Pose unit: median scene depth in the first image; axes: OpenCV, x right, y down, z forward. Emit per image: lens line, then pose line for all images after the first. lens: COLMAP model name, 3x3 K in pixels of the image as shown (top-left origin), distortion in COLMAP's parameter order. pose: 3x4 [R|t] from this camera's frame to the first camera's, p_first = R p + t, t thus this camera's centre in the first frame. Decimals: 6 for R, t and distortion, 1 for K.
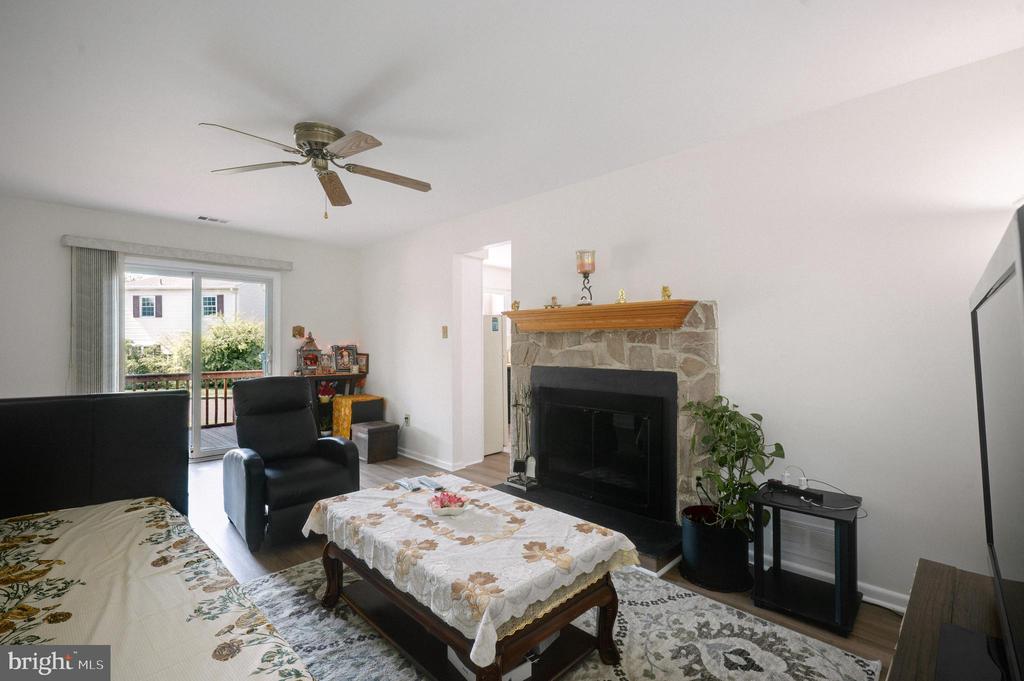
lens RADIAL K [[471.6, 0, 506.1], [0, 471.6, 342.9], [0, 0, 1]] dist [-0.000648, 0.000127]
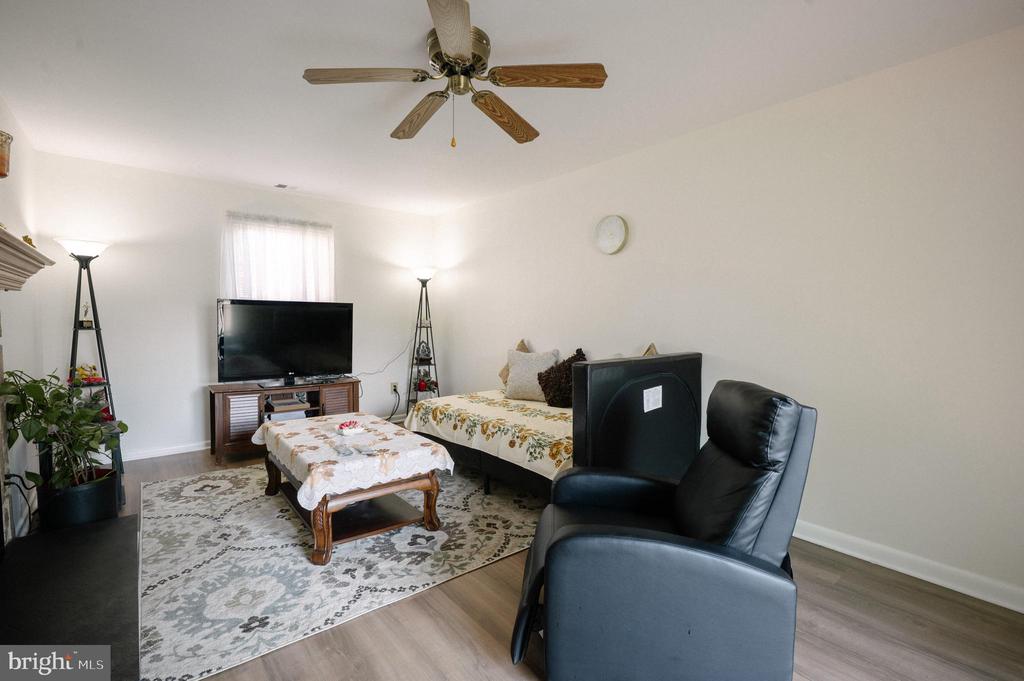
lens RADIAL K [[471.6, 0, 506.1], [0, 471.6, 342.9], [0, 0, 1]] dist [-0.000648, 0.000127]
pose [[-0.994065, -0.013473, 0.107954, -0.517540], [-0.007596, 0.998476, 0.054661, 0.006369], [-0.108526, 0.053517, -0.992652, 1.645496]]
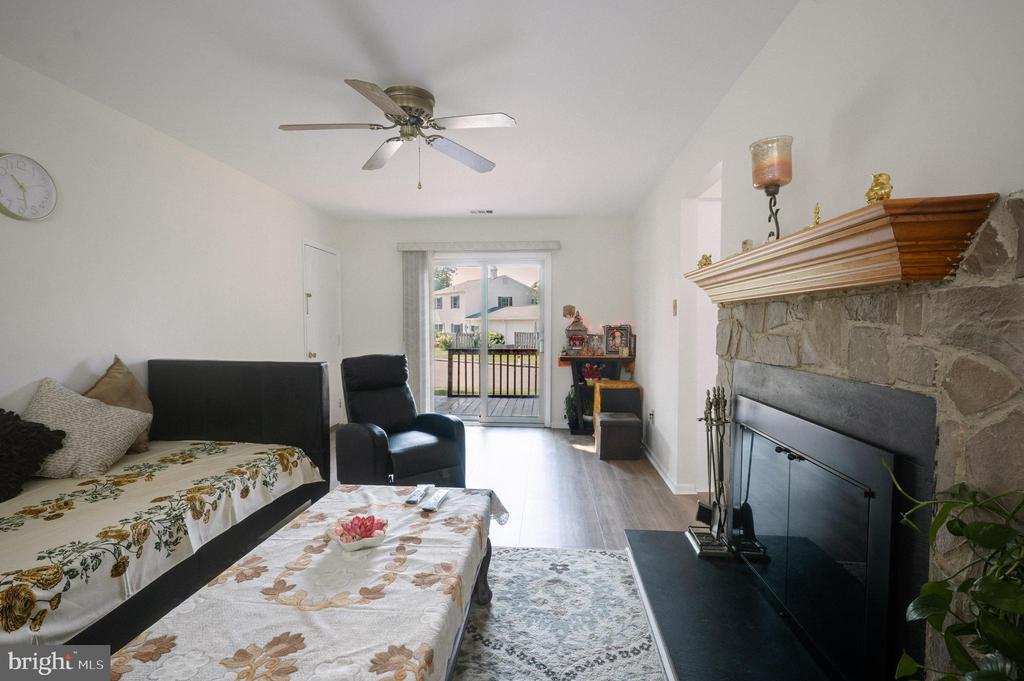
lens RADIAL K [[471.6, 0, 506.1], [0, 471.6, 342.9], [0, 0, 1]] dist [-0.000648, 0.000127]
pose [[0.645282, 0.030970, -0.763316, 0.426853], [0.001245, 0.999134, 0.041590, 0.002386], [0.763943, -0.027788, 0.644685, 0.493041]]
